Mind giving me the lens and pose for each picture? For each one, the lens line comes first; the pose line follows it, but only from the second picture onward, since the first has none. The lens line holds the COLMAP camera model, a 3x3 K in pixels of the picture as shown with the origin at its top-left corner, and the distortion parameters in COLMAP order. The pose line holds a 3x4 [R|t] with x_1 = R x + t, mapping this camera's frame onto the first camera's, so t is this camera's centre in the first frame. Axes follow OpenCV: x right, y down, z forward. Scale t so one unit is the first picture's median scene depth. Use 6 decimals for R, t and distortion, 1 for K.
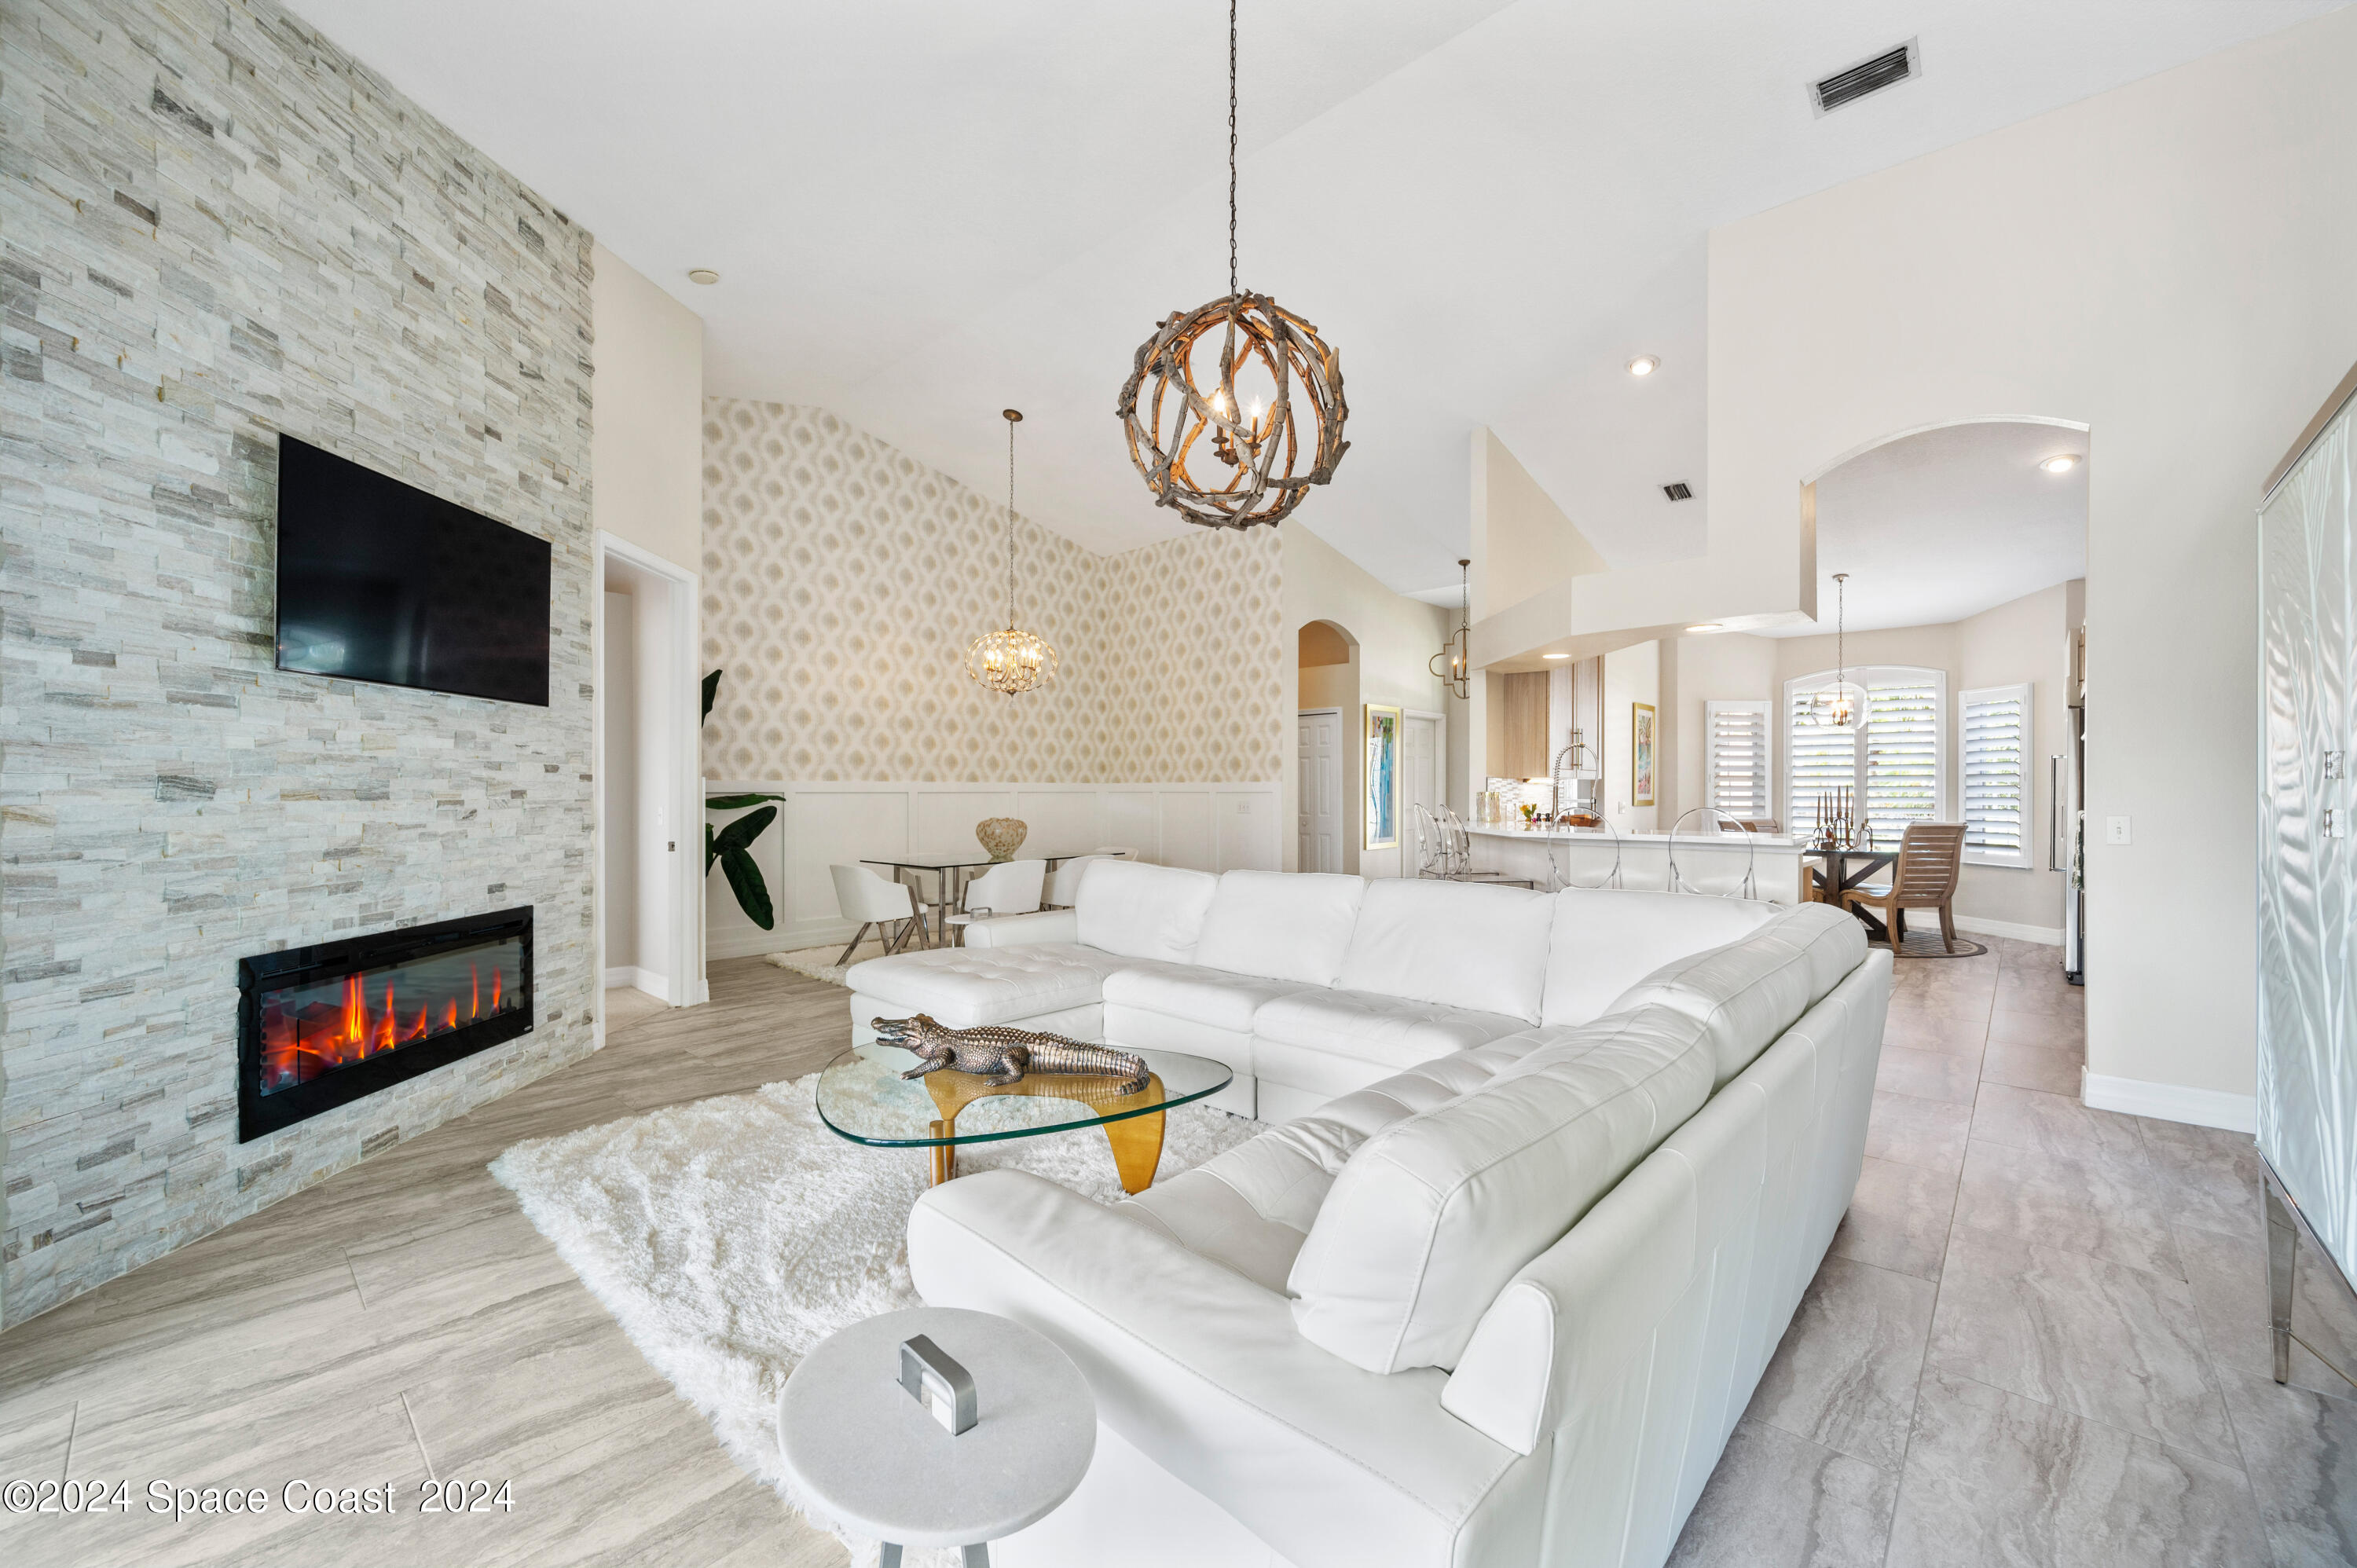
lens RADIAL K [[927.8, 0, 1192.4], [0, 927.8, 794.0], [0, 0, 1]] dist [-0.004439, 0.001220]
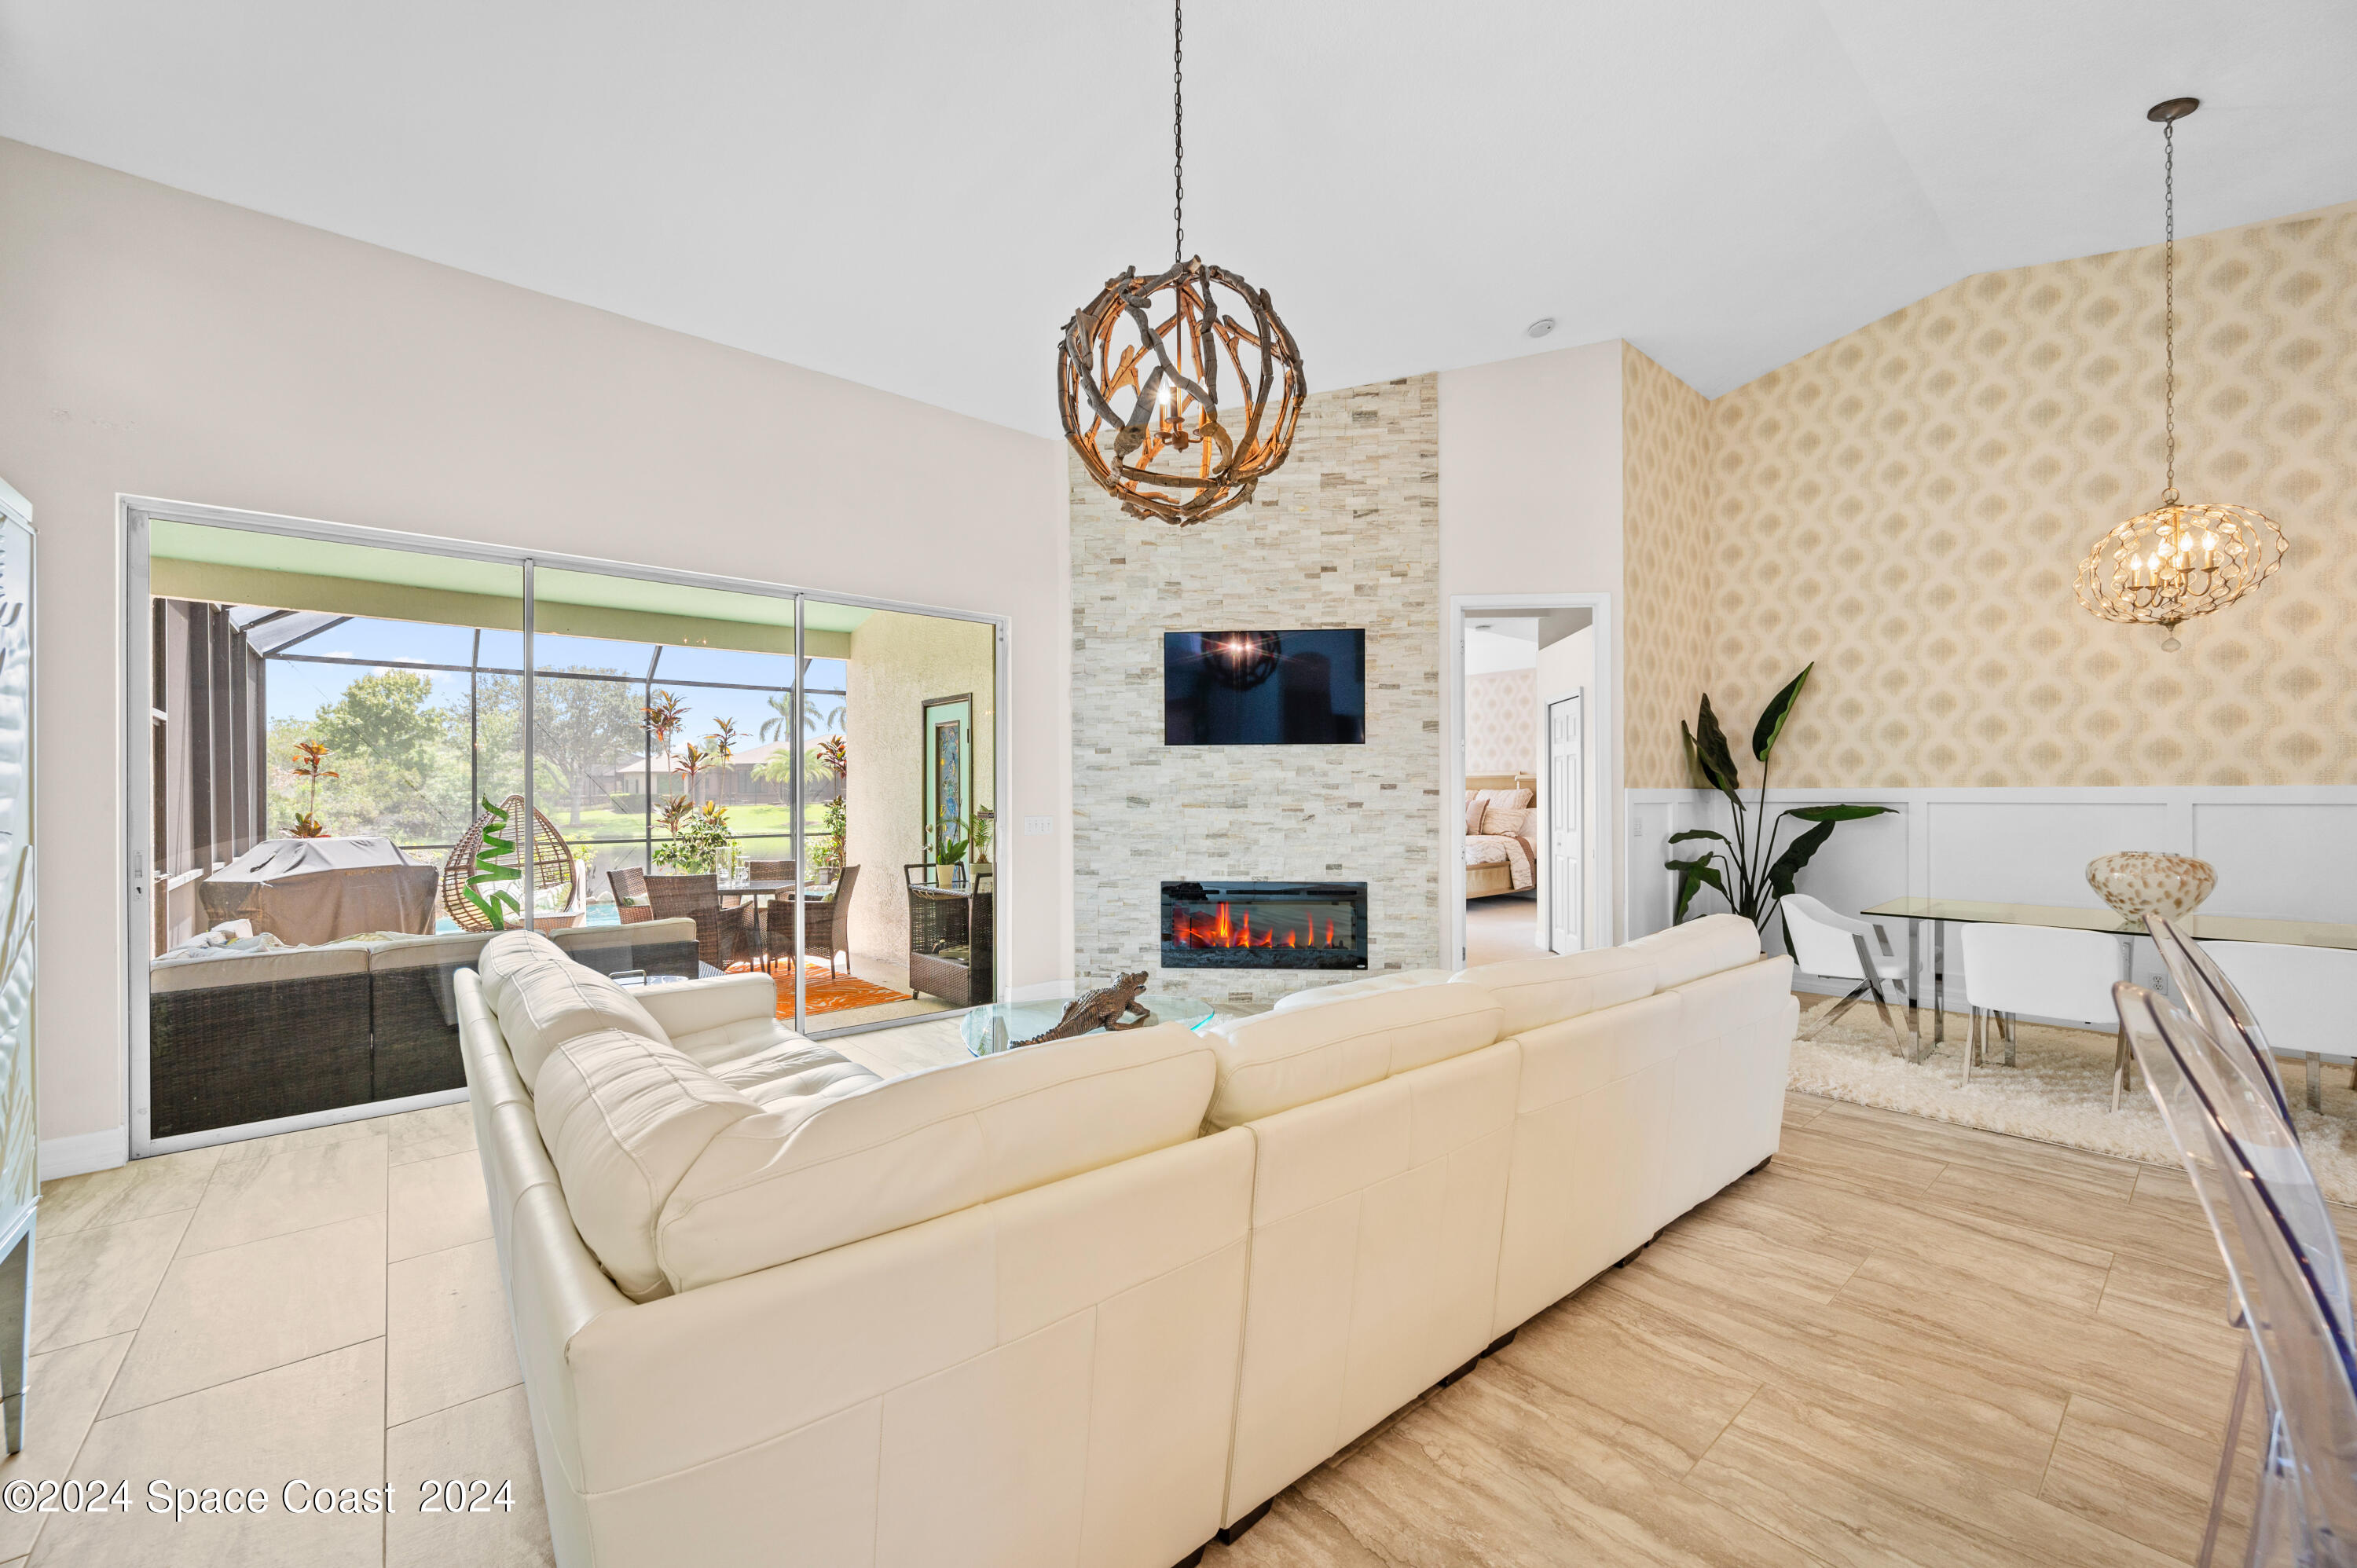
lens RADIAL K [[927.8, 0, 1172.0], [0, 927.8, 791.9], [0, 0, 1]] dist [-0.004439, 0.001220]
pose [[-0.132906, -0.001759, -0.991127, 0.785329], [0.000787, 0.999998, -0.001880, -0.018519], [0.991128, -0.001029, -0.132905, 0.931636]]
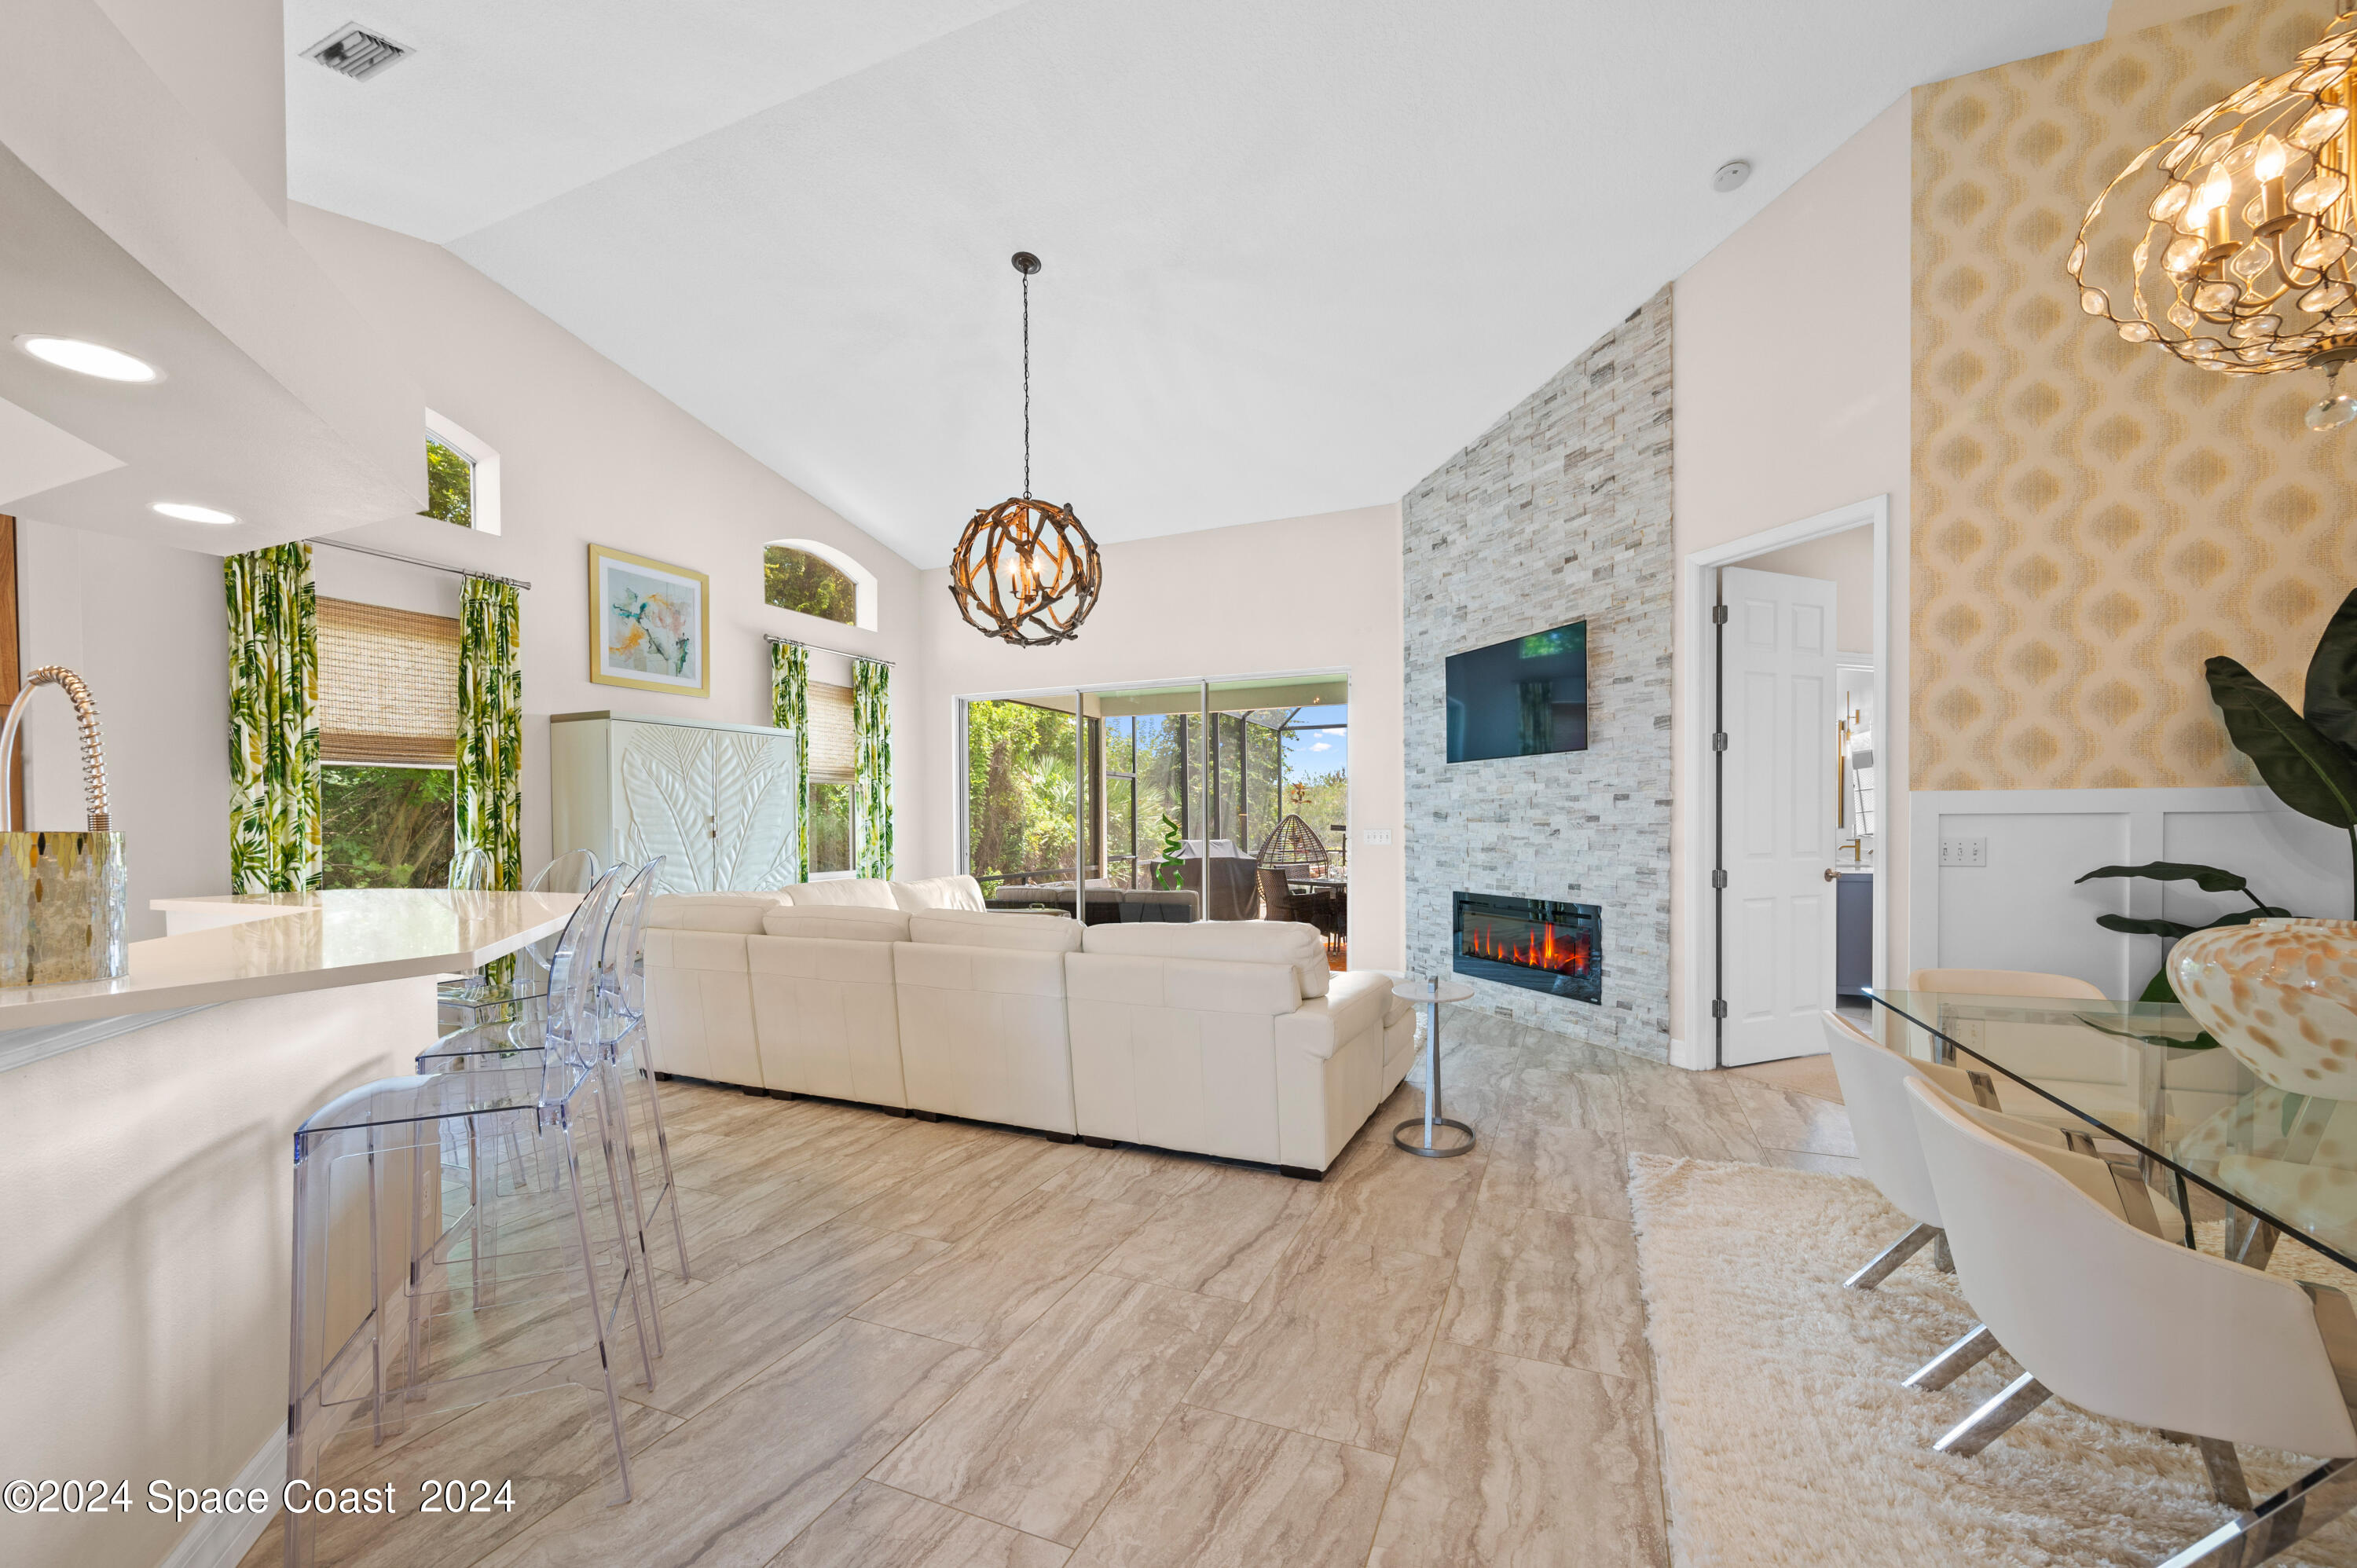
lens RADIAL K [[927.8, 0, 1184.1], [0, 927.8, 845.3], [0, 0, 1]] dist [-0.004439, 0.001220]
pose [[-0.945934, 0.017232, -0.323900, 0.249367], [0.008454, 0.999558, 0.028489, -0.004604], [0.324248, 0.024211, -0.945662, 2.105357]]
